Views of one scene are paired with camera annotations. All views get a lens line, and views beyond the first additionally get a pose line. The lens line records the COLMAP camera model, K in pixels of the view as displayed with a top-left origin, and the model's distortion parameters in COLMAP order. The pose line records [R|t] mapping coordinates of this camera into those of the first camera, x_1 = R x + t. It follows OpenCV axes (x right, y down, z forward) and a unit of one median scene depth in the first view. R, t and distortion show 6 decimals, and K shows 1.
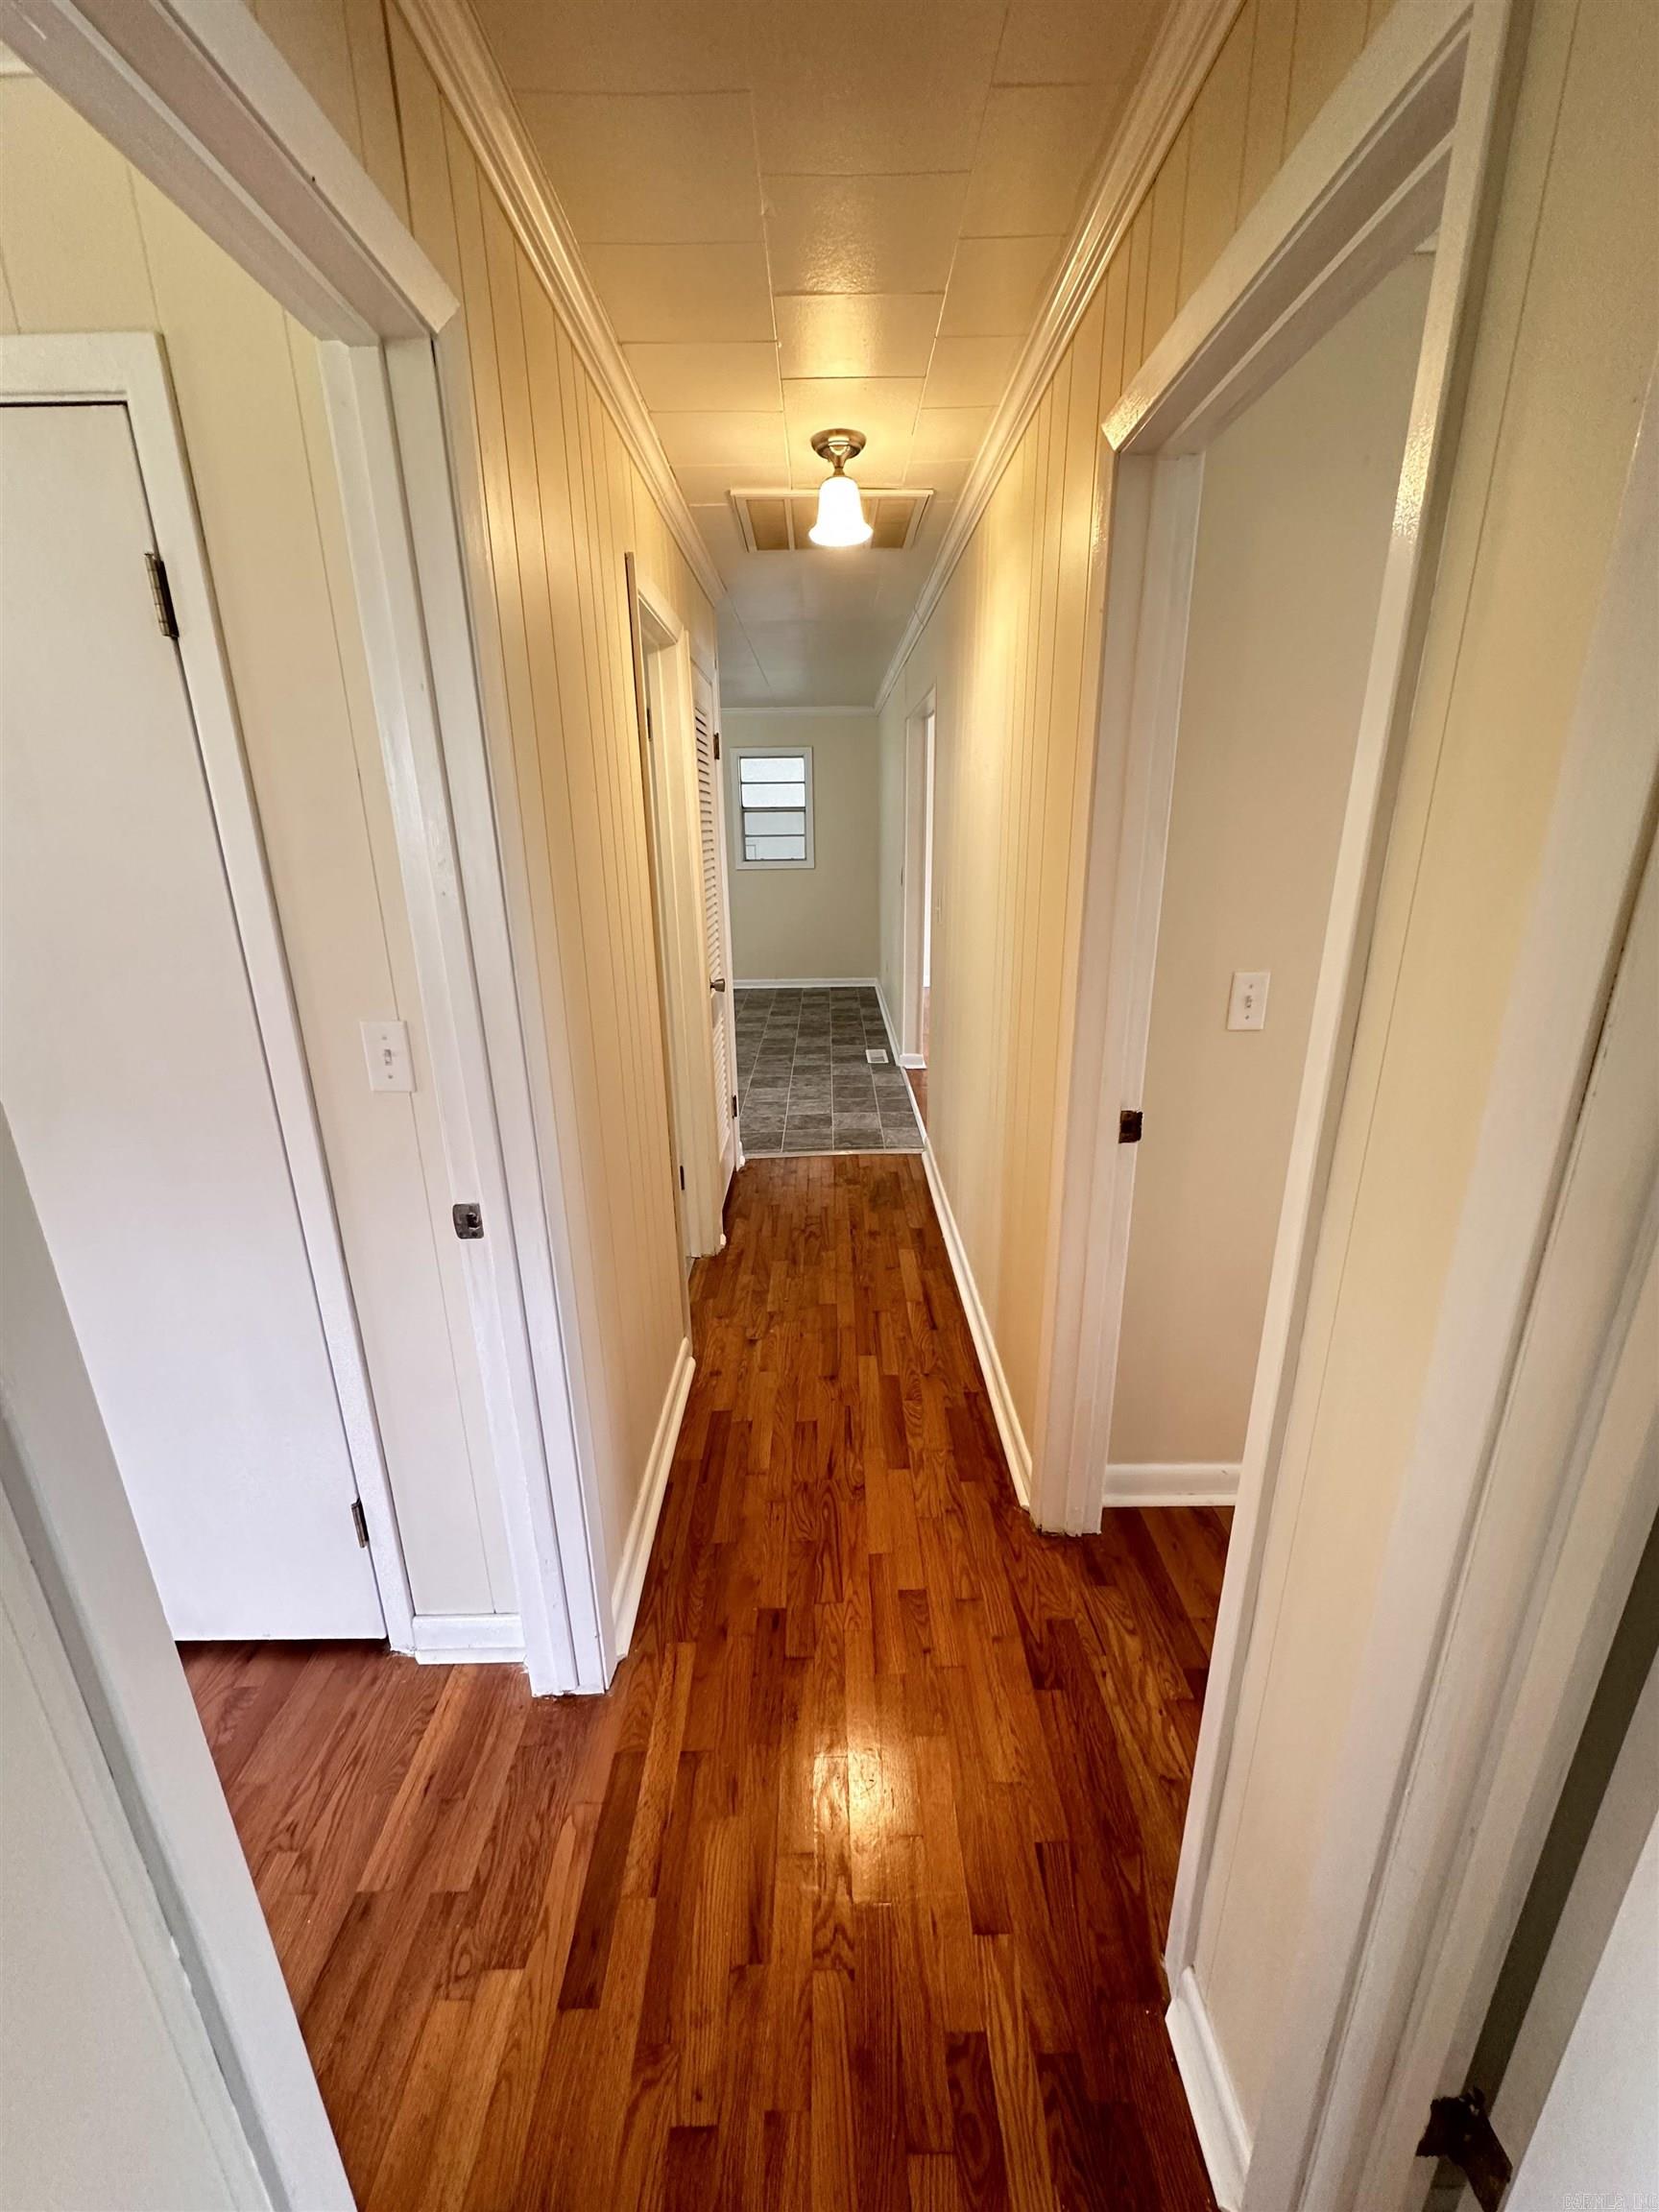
lens RADIAL K [[882.5, 0, 829.5], [0, 882.5, 1106.0], [0, 0, 1]] dist [-0.000453, -0.000008]
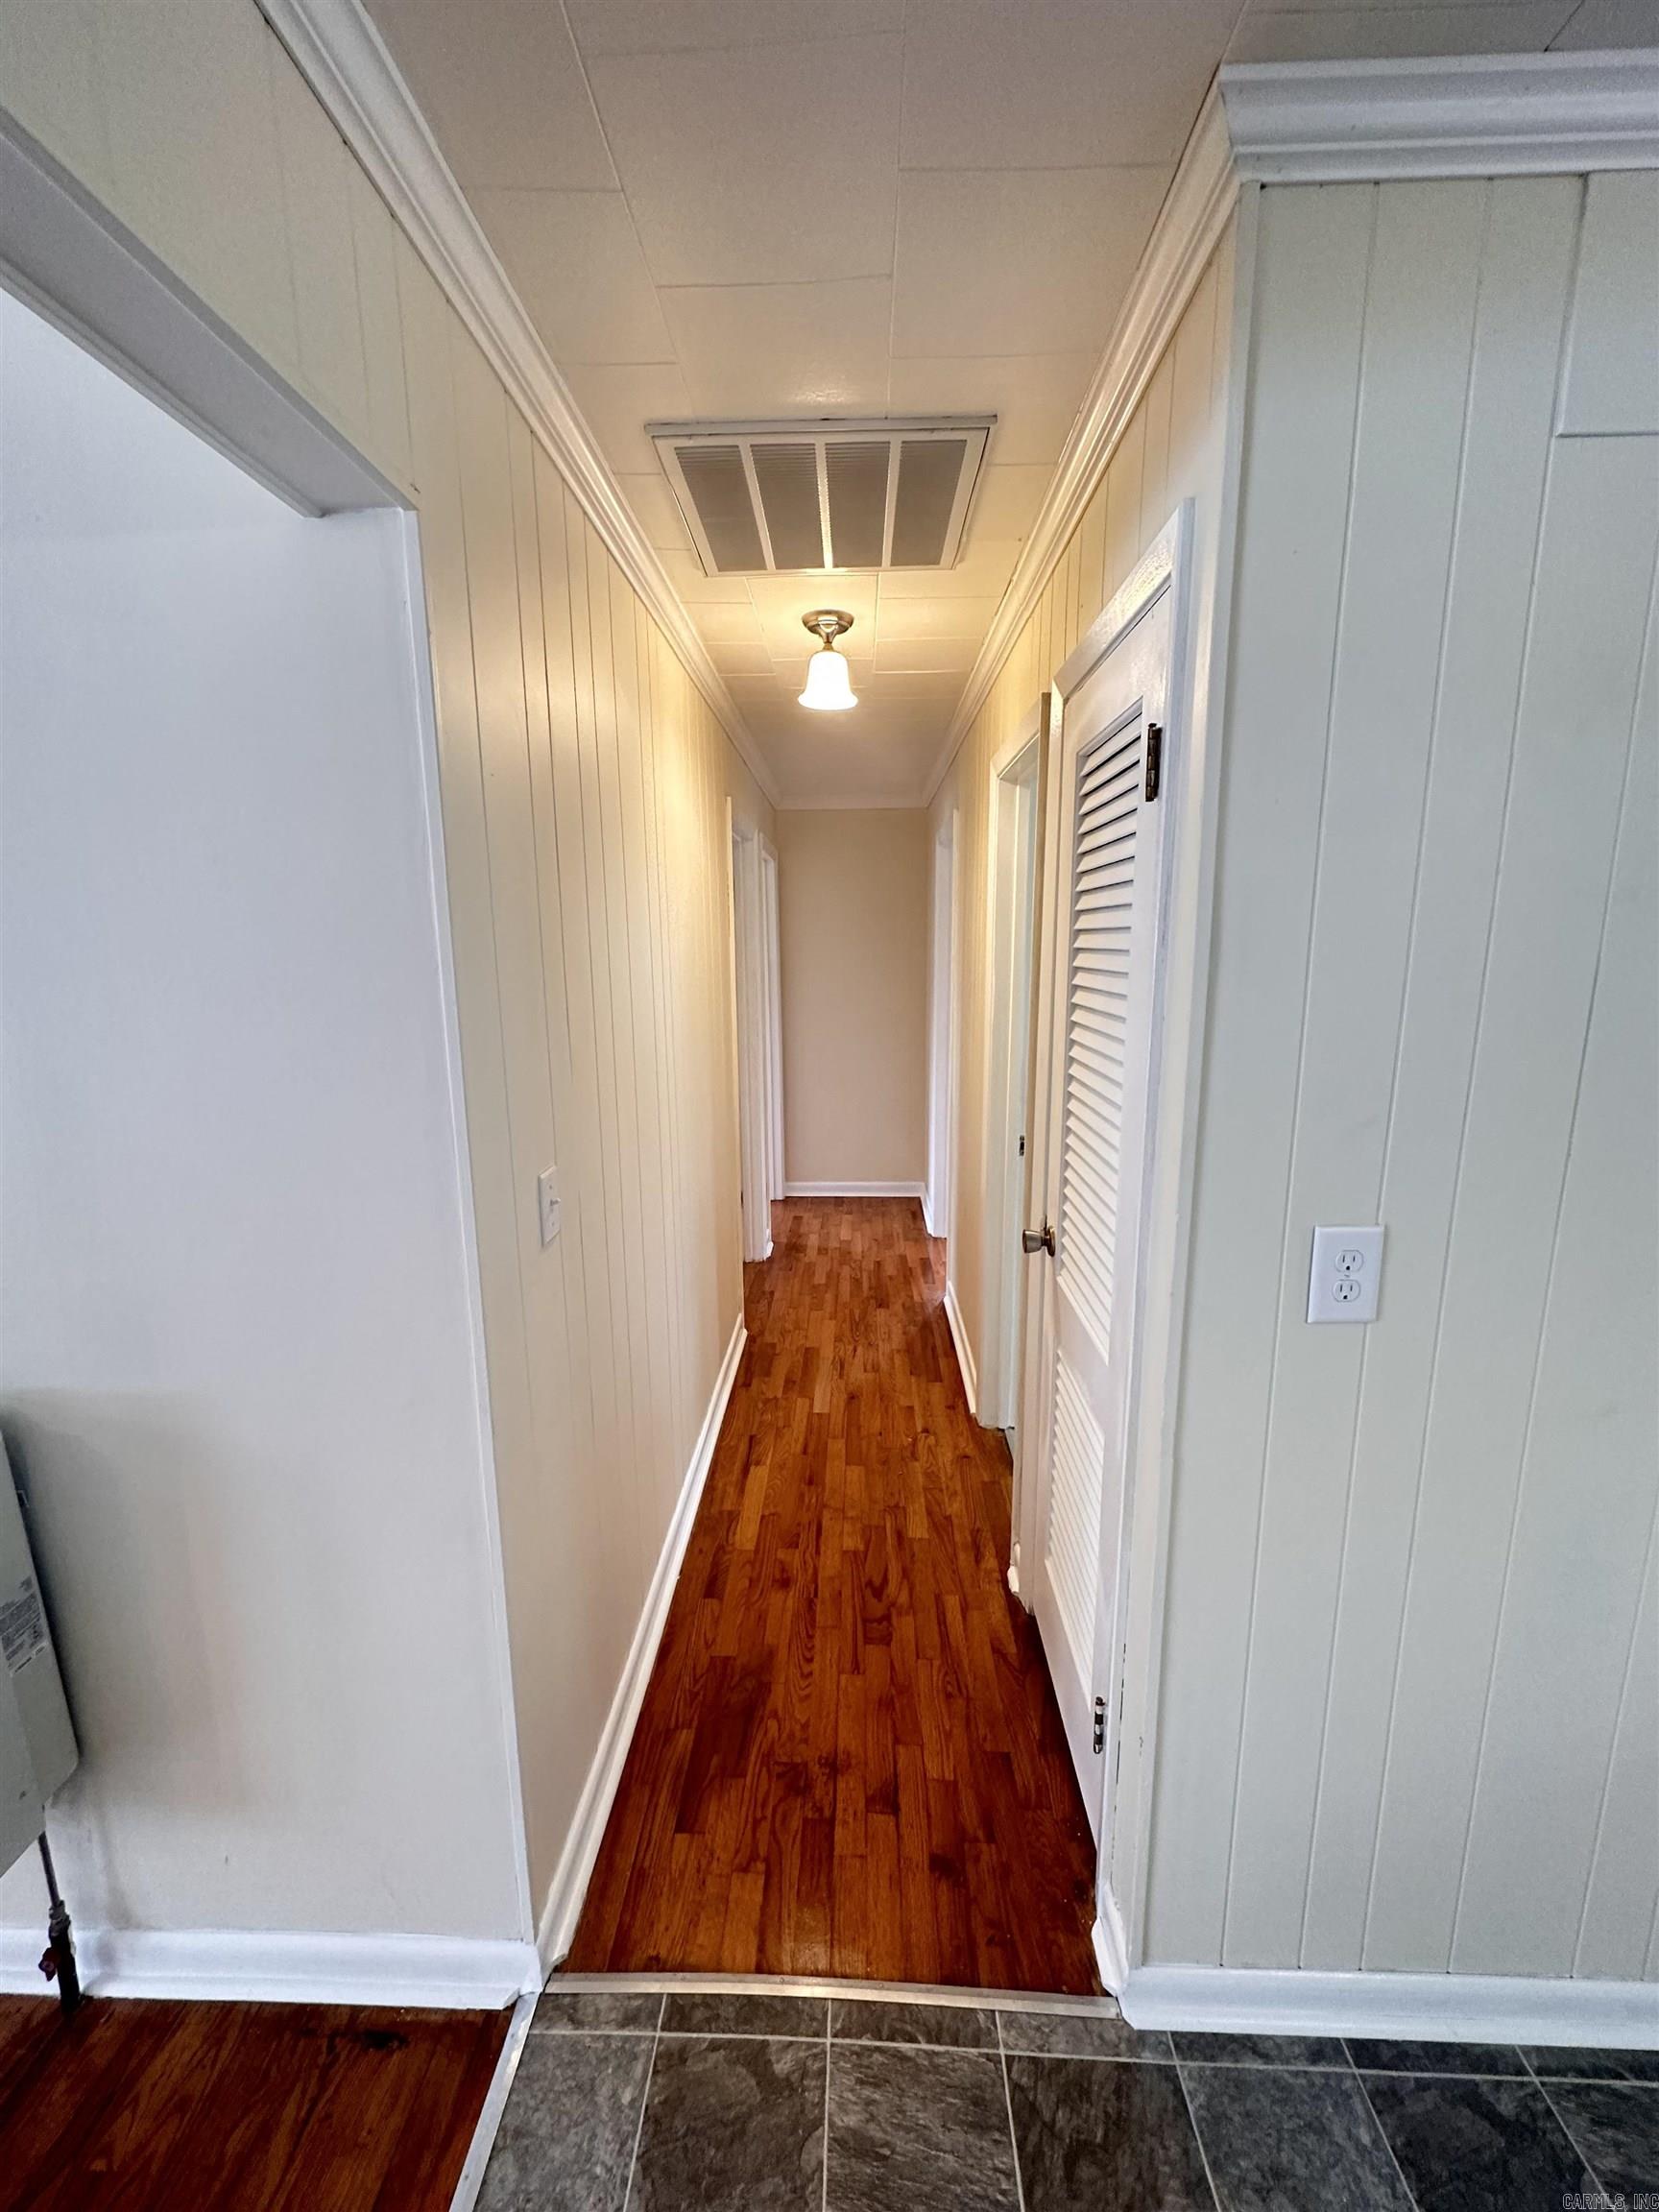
lens RADIAL K [[882.5, 0, 829.5], [0, 882.5, 1106.0], [0, 0, 1]] dist [-0.000453, -0.000008]
pose [[-0.999062, 0.012086, 0.041579, -0.016710], [0.030394, 0.879671, 0.474610, -0.496852], [-0.030840, 0.475429, -0.879213, 1.486266]]
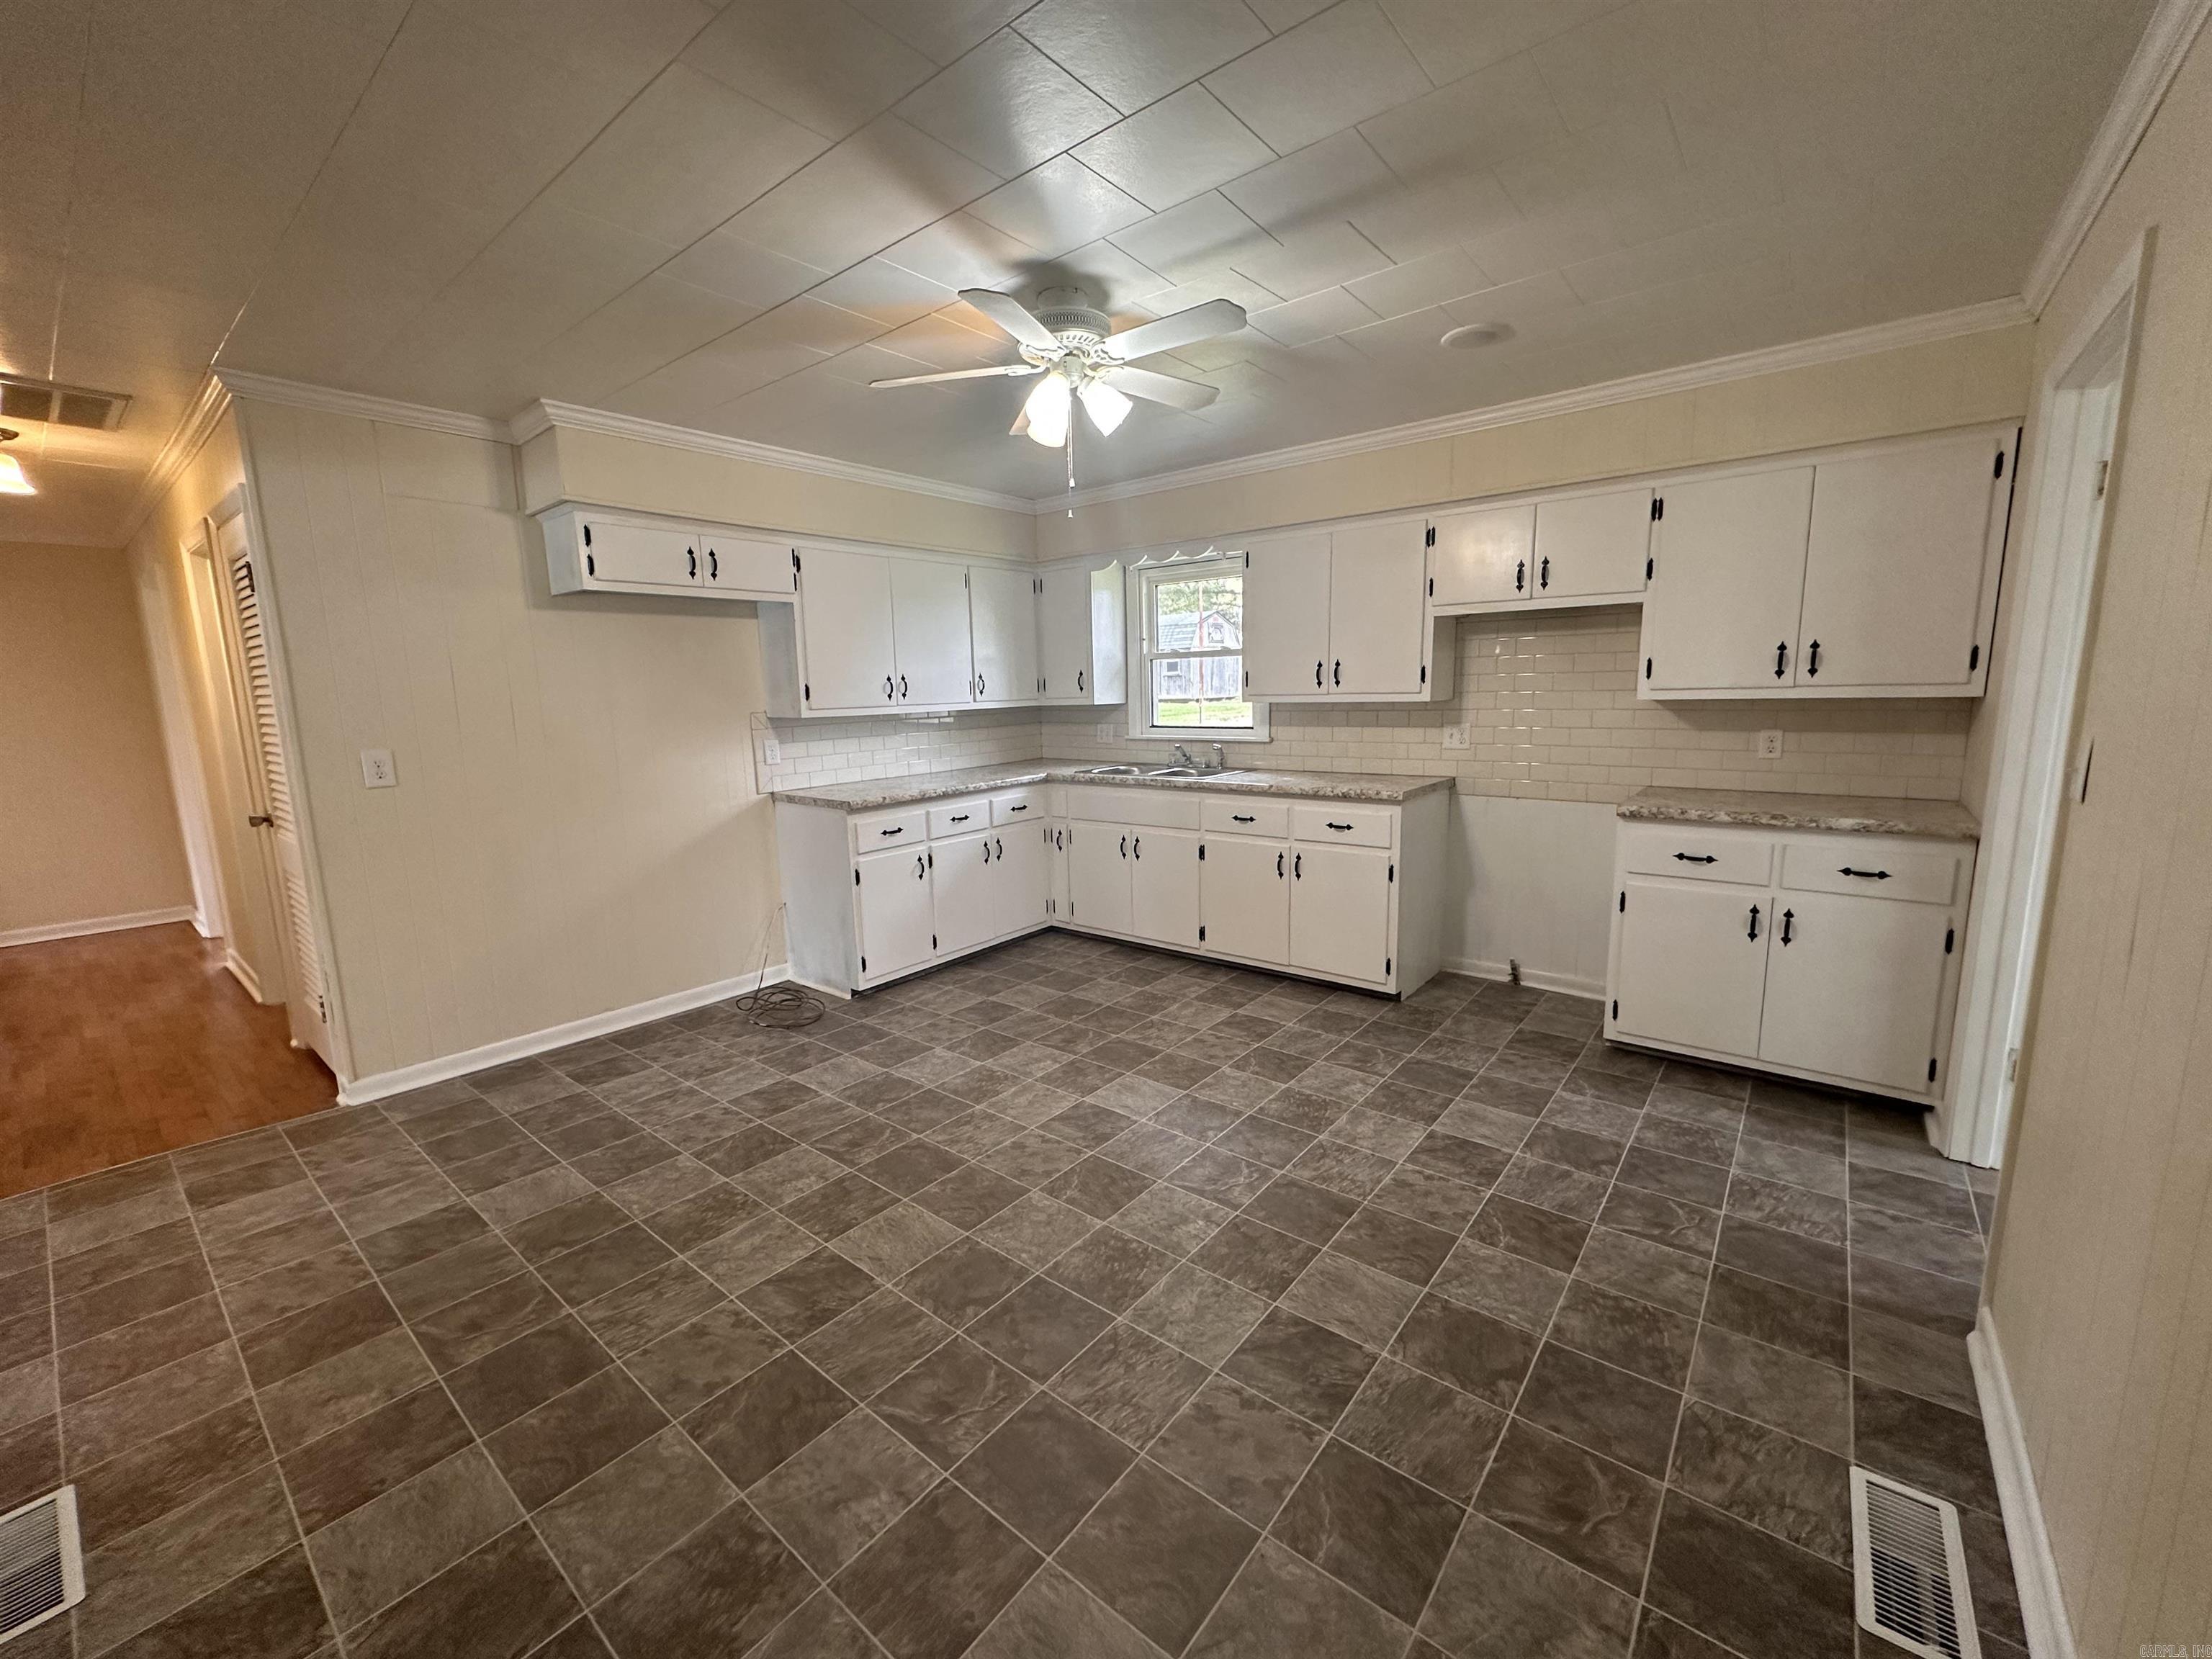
lens RADIAL K [[882.5, 0, 1106.0], [0, 882.5, 829.5], [0, 0, 1]] dist [-0.000453, -0.000008]
pose [[-0.633062, 0.147024, -0.760011, 0.034932], [-0.214239, 0.910172, 0.354527, -0.715953], [0.743864, 0.387262, -0.544697, 2.336927]]
